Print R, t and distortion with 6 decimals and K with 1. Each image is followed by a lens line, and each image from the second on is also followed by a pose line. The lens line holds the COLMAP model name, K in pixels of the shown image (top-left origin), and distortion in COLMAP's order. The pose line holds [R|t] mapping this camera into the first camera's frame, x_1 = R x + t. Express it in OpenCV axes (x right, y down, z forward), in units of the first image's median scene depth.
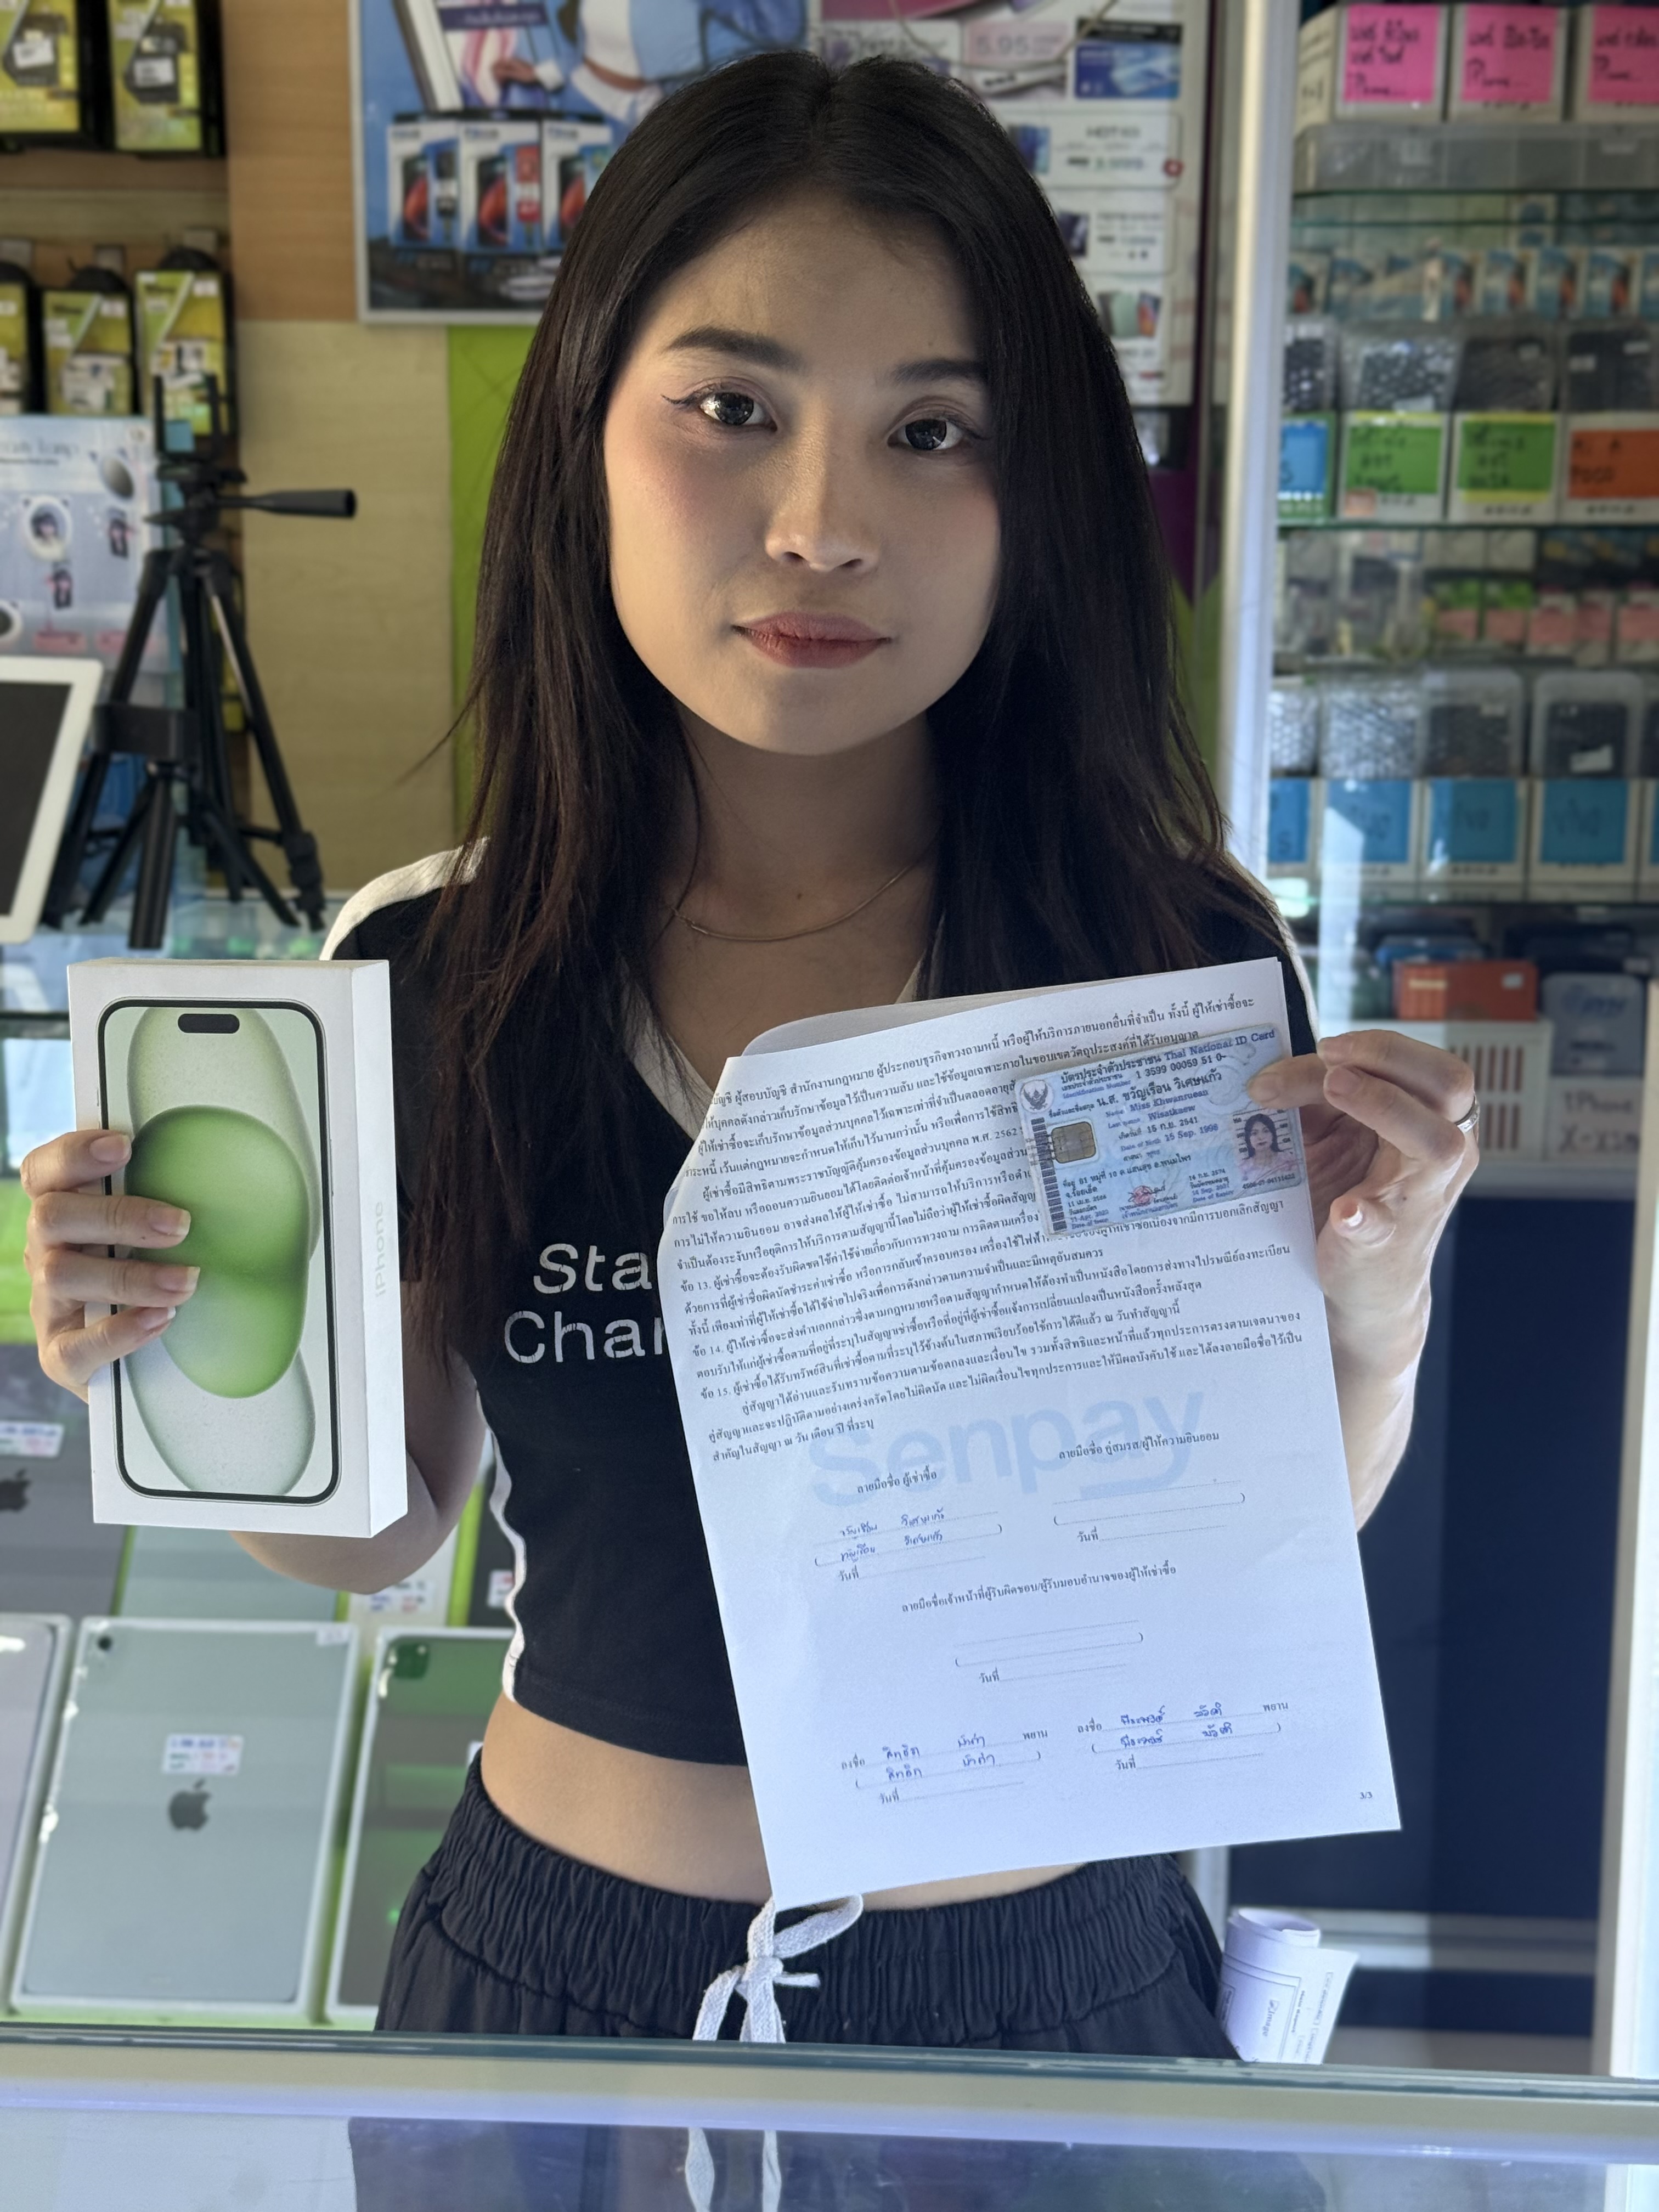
lens RADIAL K [[3154.0, 0, 829.5], [0, 3154.0, 1106.0], [0, 0, 1]] dist [0.145912, -0.182577]
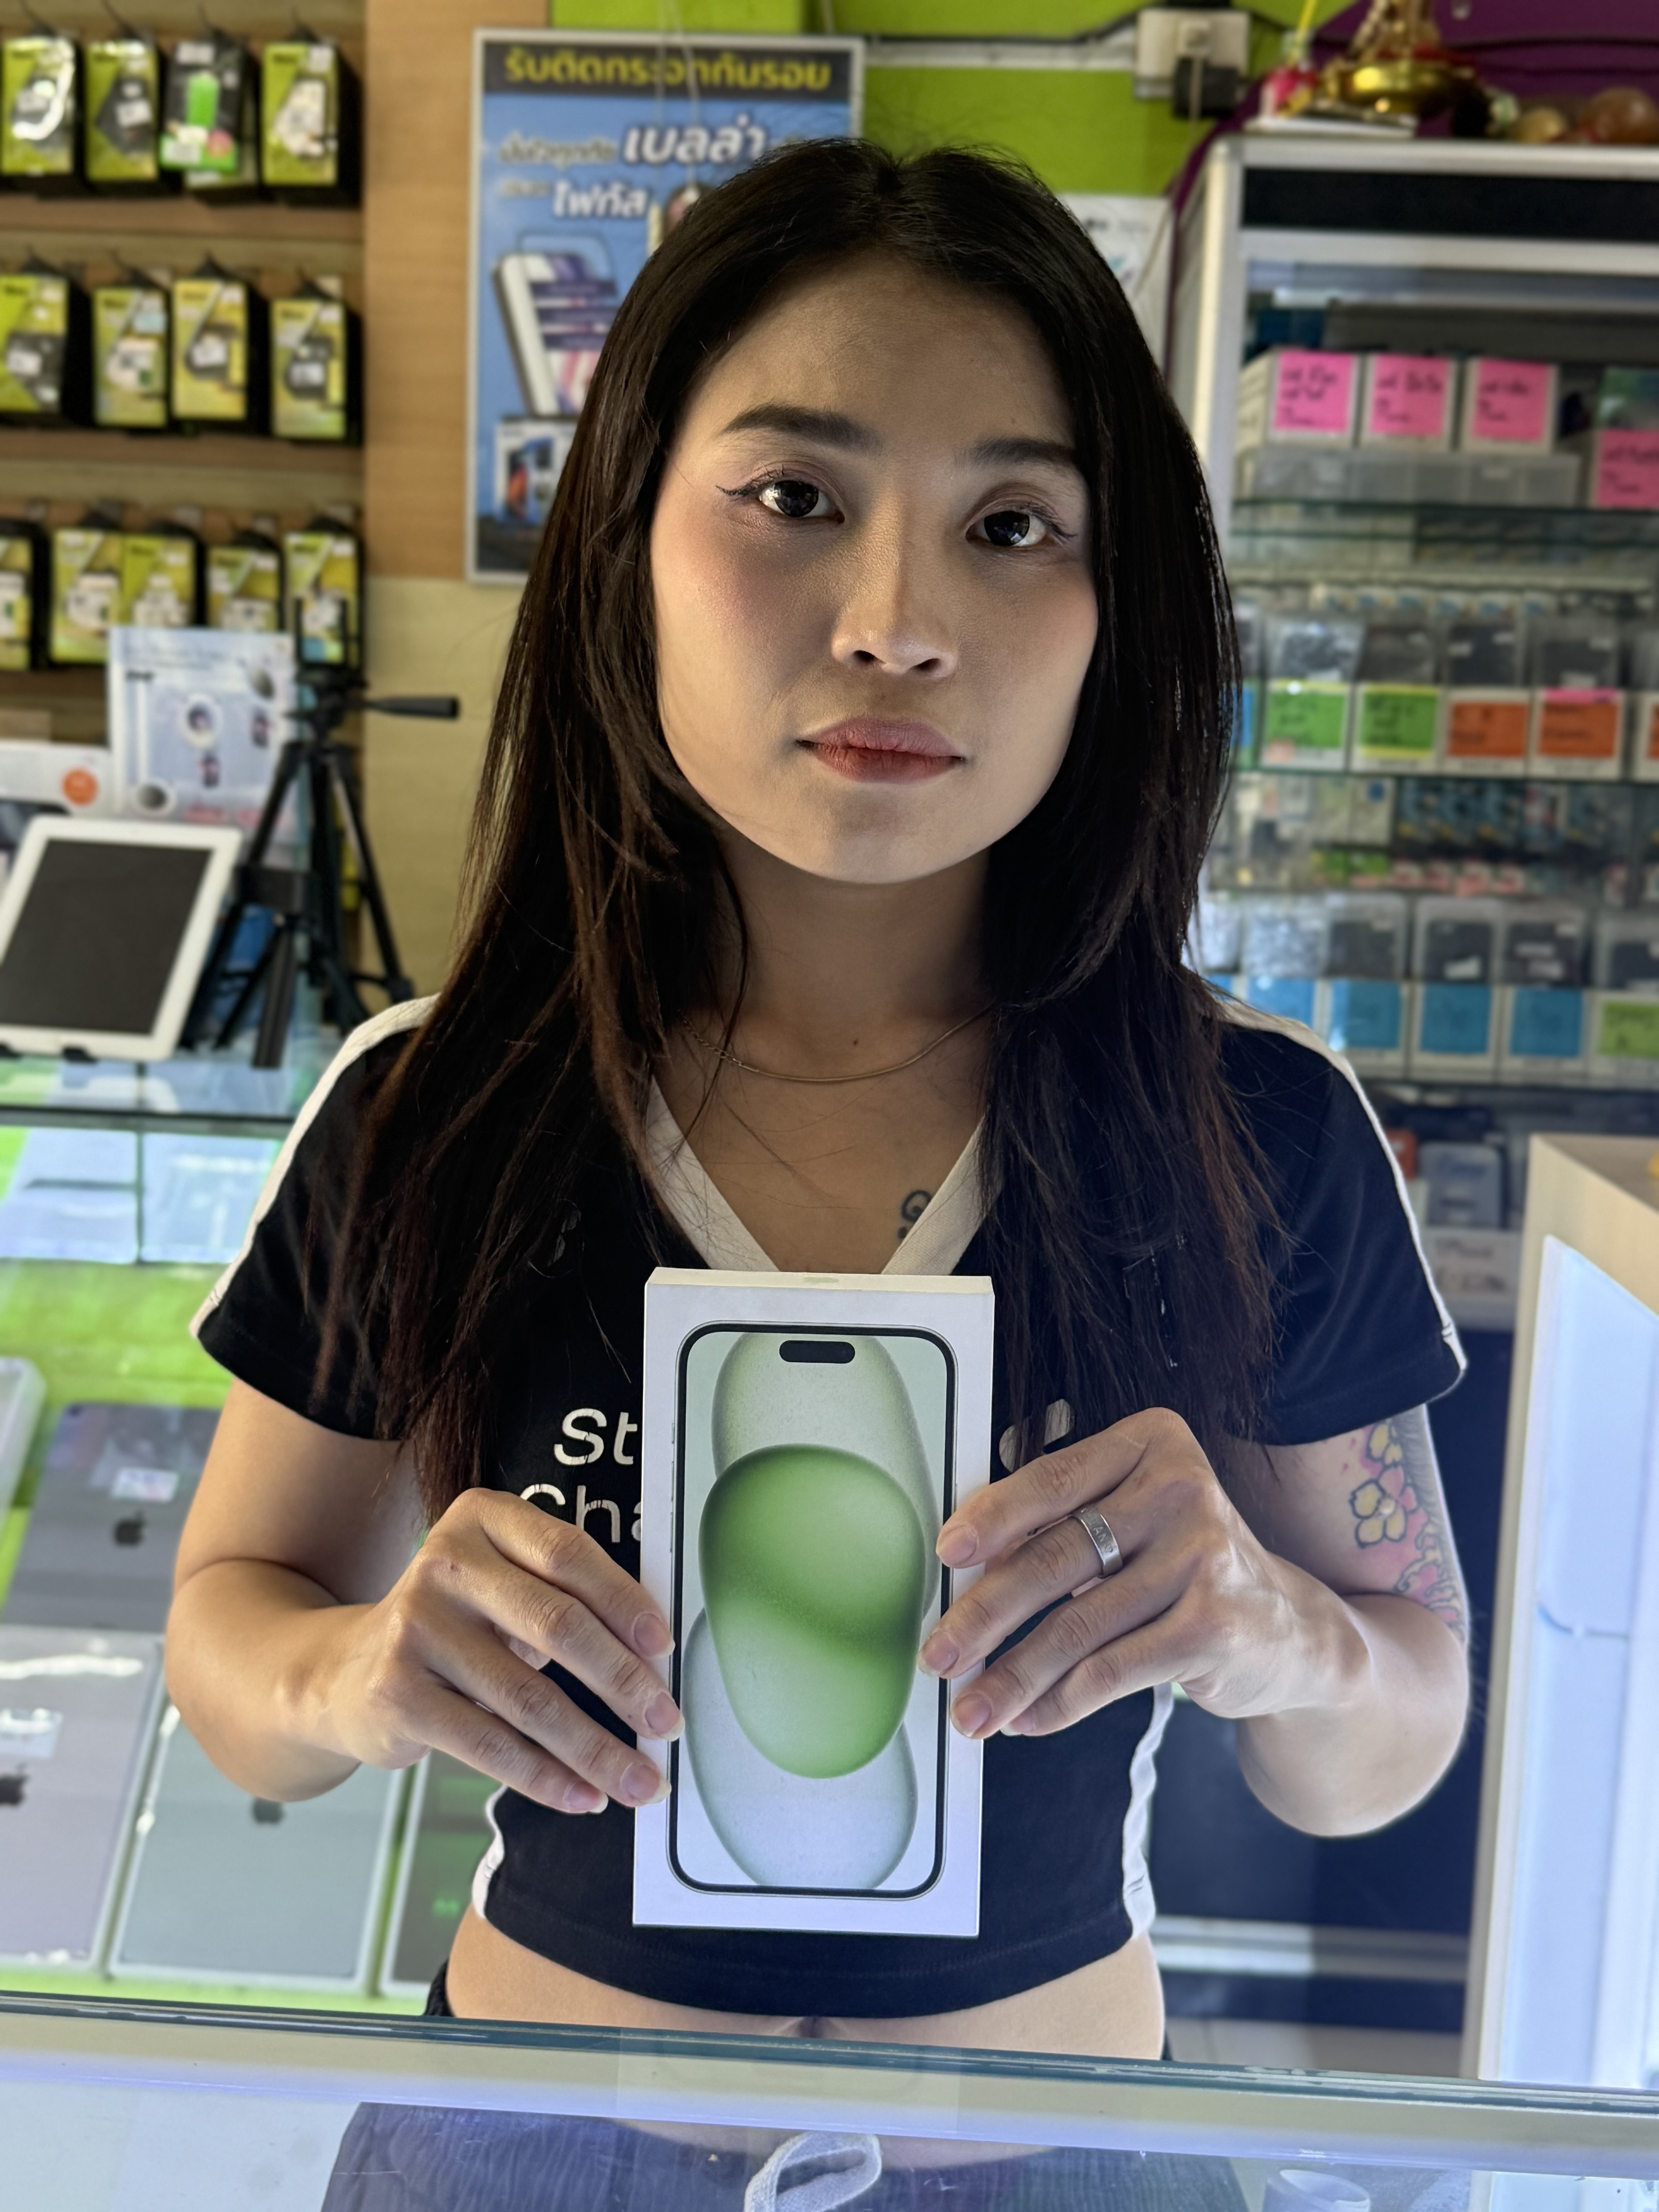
lens RADIAL K [[2325.8, 0, 841.3], [0, 2325.8, 1164.4], [0, 0, 1]] dist [0.088506, -0.006071]
pose [[0.999158, 0.032175, 0.025448, -0.020420], [-0.030567, 0.997656, -0.061227, 0.029957], [-0.027358, 0.060397, 0.997799, 0.116218]]
